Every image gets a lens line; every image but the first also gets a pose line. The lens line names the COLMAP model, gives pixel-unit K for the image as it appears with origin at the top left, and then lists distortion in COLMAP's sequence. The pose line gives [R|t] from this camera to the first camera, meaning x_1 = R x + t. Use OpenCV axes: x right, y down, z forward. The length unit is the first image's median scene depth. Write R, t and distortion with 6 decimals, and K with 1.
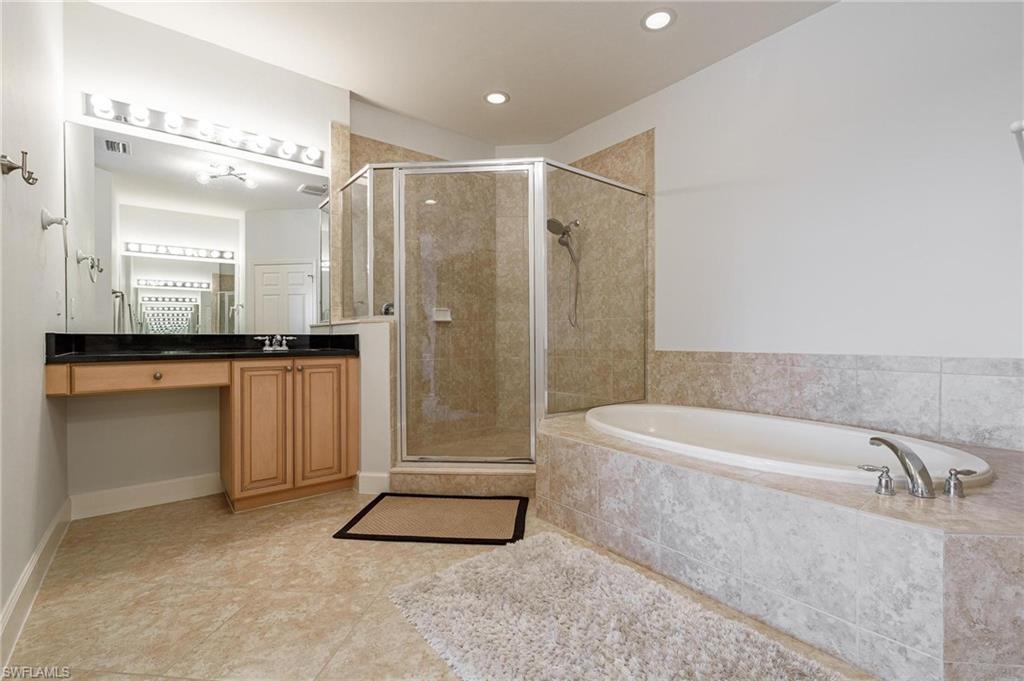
lens RADIAL K [[450.9, 0, 527.2], [0, 450.9, 344.5], [0, 0, 1]] dist [0.000317, 0.000057]
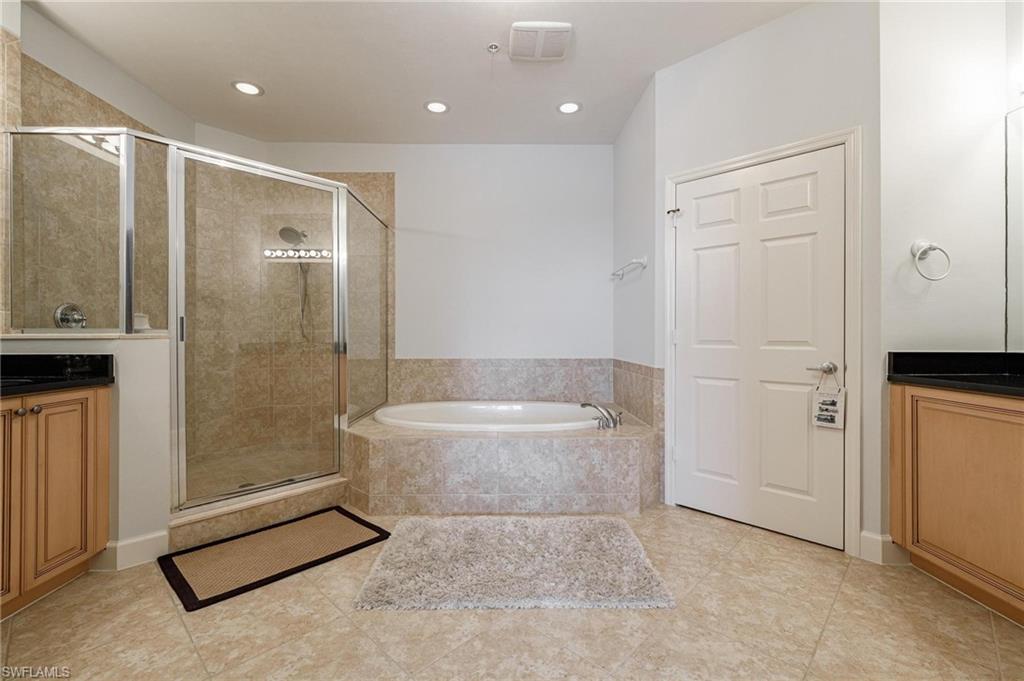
lens RADIAL K [[441.0, 0, 513.9], [0, 441.0, 338.0], [0, 0, 1]] dist [0.001278, 0.000230]
pose [[0.619427, -0.001069, 0.785053, -0.539785], [0.010574, 0.999920, -0.006982, -0.037957], [-0.784983, 0.012626, 0.619389, 0.040697]]
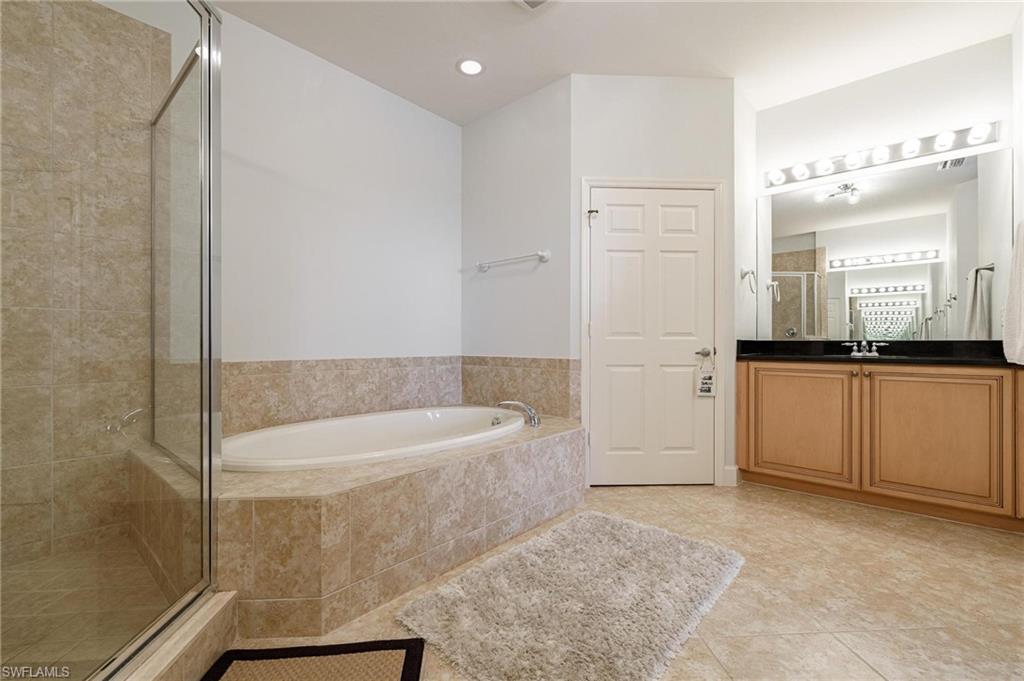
lens RADIAL K [[431.4, 0, 516.2], [0, 431.4, 344.4], [0, 0, 1]] dist [0.002057, 0.000114]
pose [[-0.152286, 0.001329, 0.988336, -0.534806], [0.015948, 0.999872, 0.001113, -0.010402], [-0.988208, 0.015931, -0.152287, 0.726576]]
